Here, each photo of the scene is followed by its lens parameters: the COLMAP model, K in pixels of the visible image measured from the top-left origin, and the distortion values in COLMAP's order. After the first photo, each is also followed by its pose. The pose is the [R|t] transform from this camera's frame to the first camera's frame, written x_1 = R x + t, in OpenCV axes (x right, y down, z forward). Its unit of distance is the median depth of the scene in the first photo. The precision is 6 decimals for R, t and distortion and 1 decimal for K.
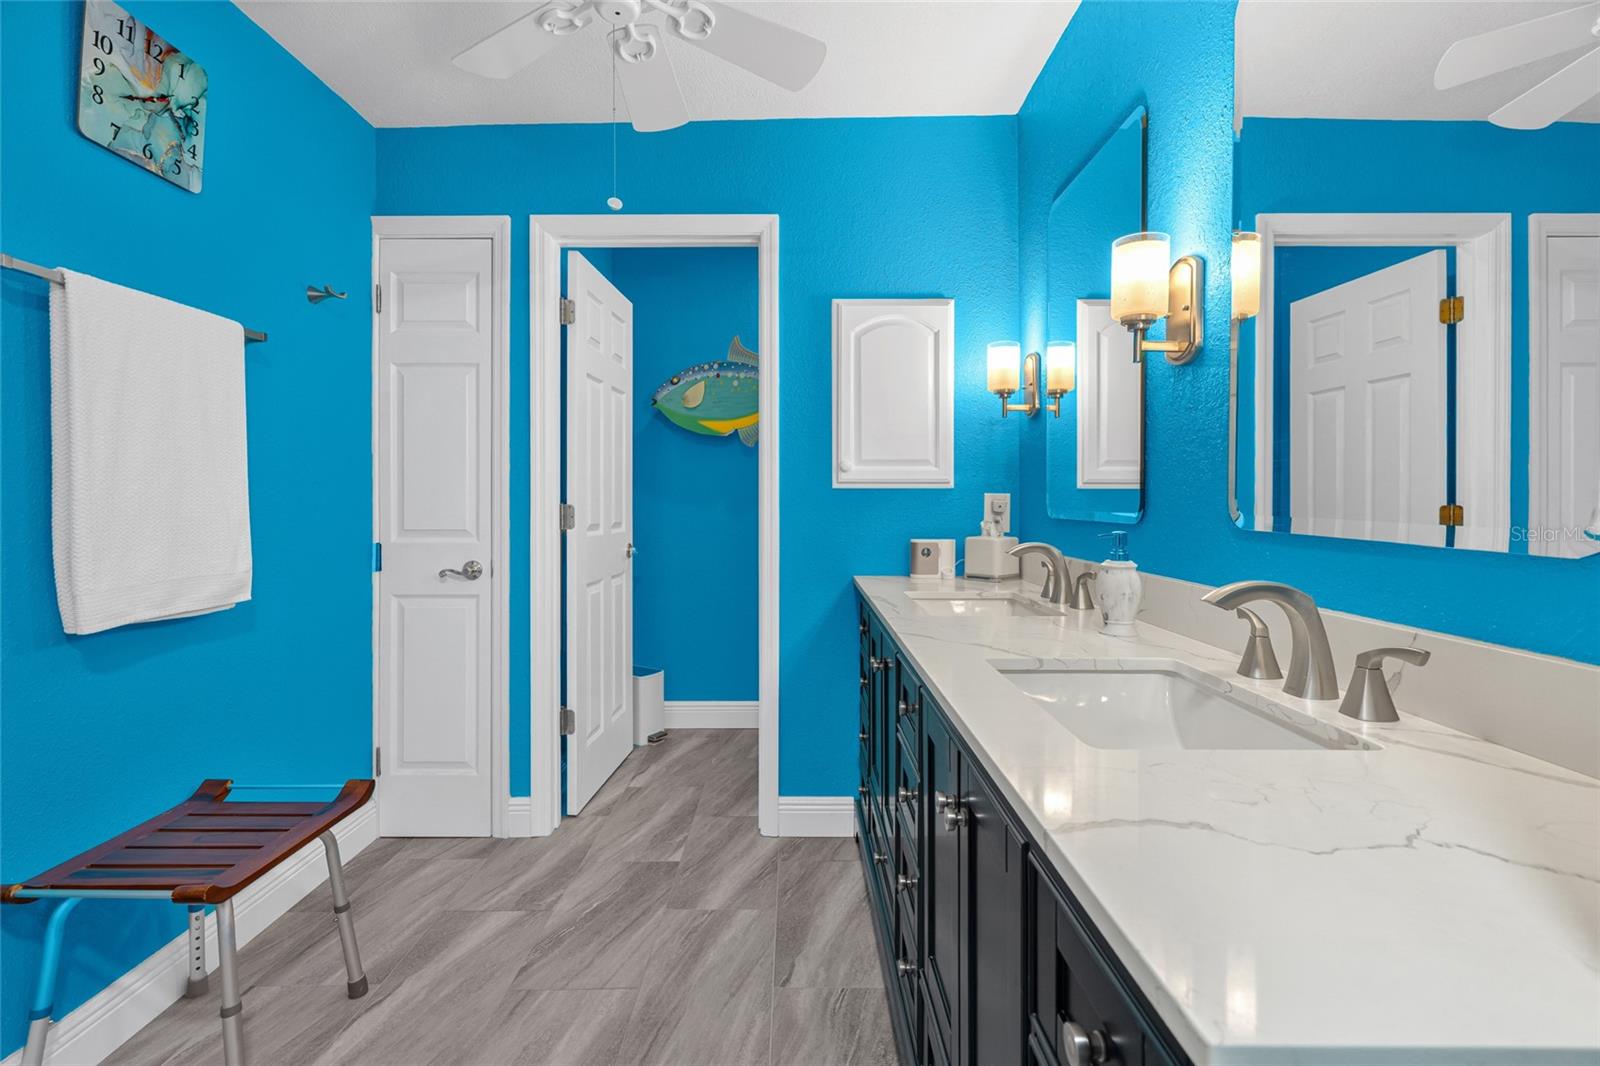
lens RADIAL K [[733.5, 0, 788.5], [0, 733.5, 511.7], [0, 0, 1]] dist [-0.003561, -0.000308]
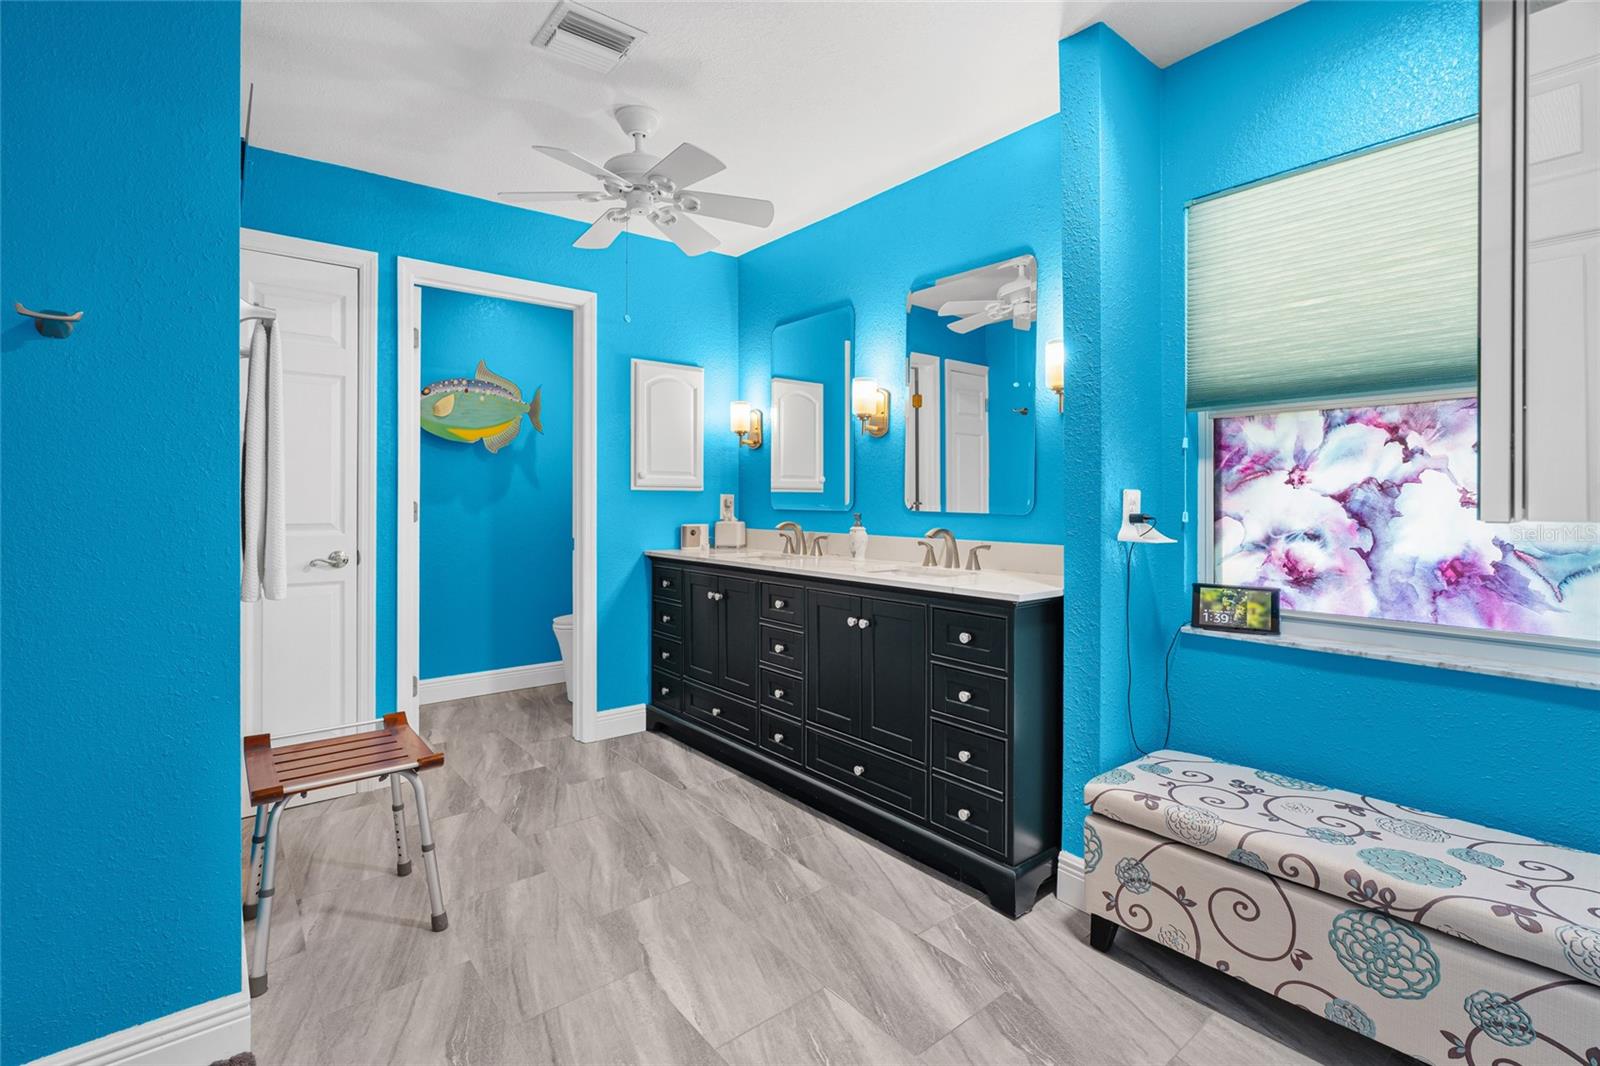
lens RADIAL K [[734.7, 0, 795.5], [0, 734.7, 507.9], [0, 0, 1]] dist [-0.002016, 0.000249]
pose [[0.776639, -0.004008, 0.629933, -0.612764], [0.007149, 0.999971, -0.002452, 0.009031], [-0.629906, 0.006408, 0.776645, -0.327437]]
